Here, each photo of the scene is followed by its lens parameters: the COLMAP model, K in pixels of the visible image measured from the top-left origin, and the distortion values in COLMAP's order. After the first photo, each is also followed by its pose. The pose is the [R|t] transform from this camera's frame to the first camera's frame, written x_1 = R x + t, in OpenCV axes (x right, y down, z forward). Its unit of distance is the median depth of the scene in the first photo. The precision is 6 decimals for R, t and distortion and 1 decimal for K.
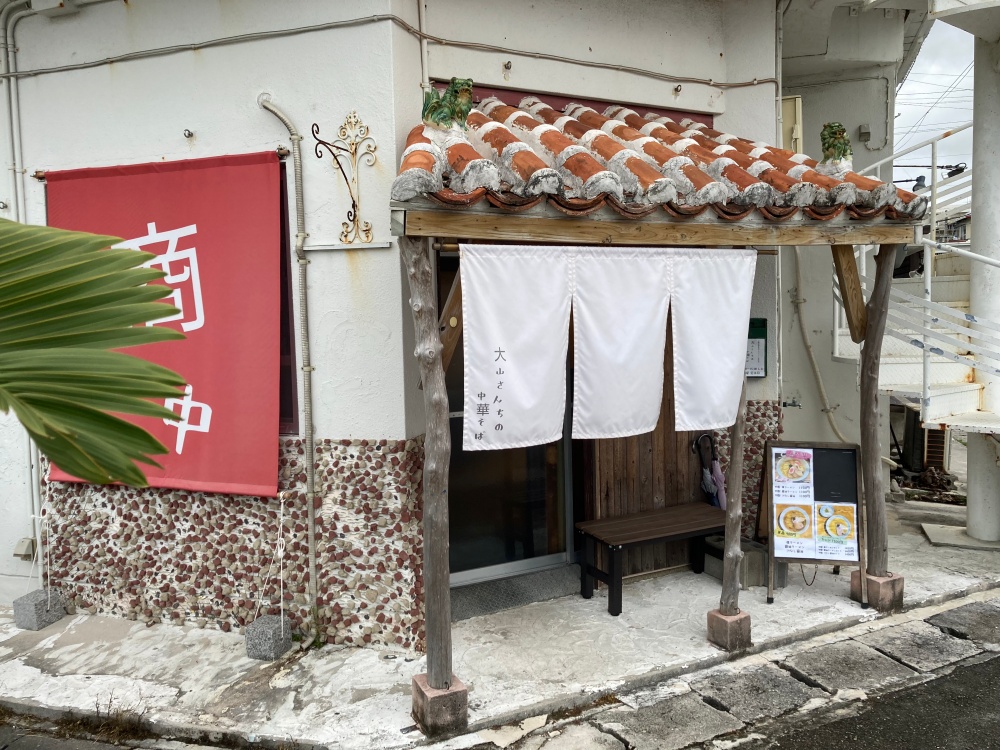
lens RADIAL K [[822.1, 0, 498.6], [0, 822.1, 337.2], [0, 0, 1]] dist [0.006224, 0.005737]
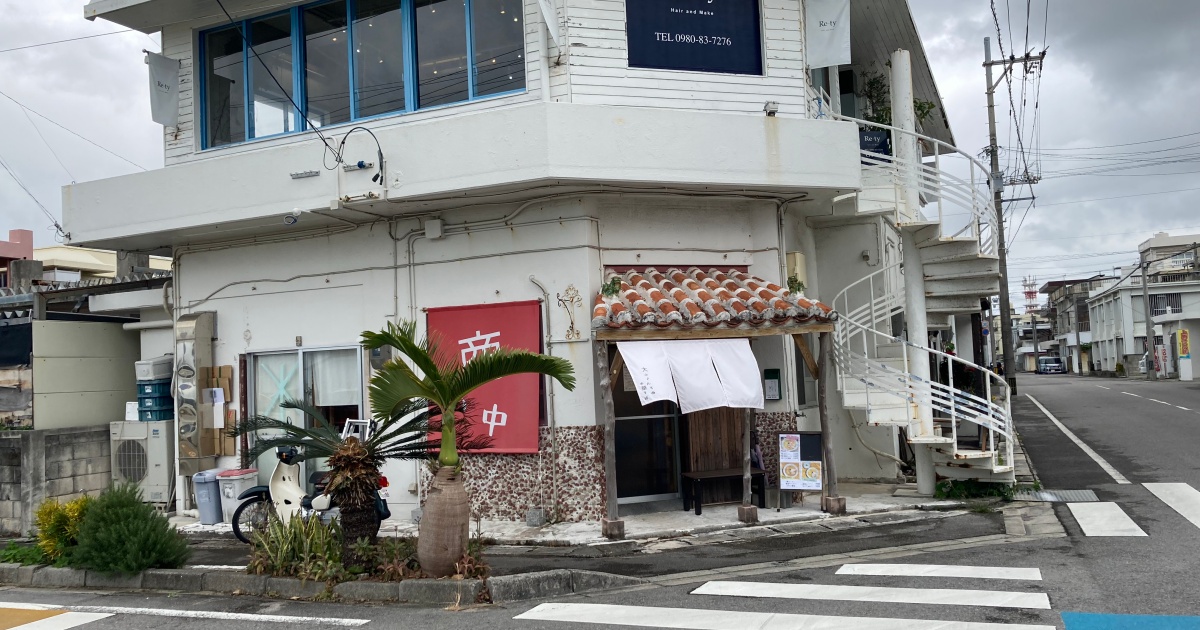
lens RADIAL K [[931.3, 0, 600.0], [0, 931.3, 315.0], [0, 0, 1]] dist [0.093755, 0.000219]
pose [[0.996142, -0.026451, -0.083670, 0.115500], [0.018652, 0.995523, -0.092658, 0.057641], [0.085746, 0.090740, 0.992176, -1.507258]]
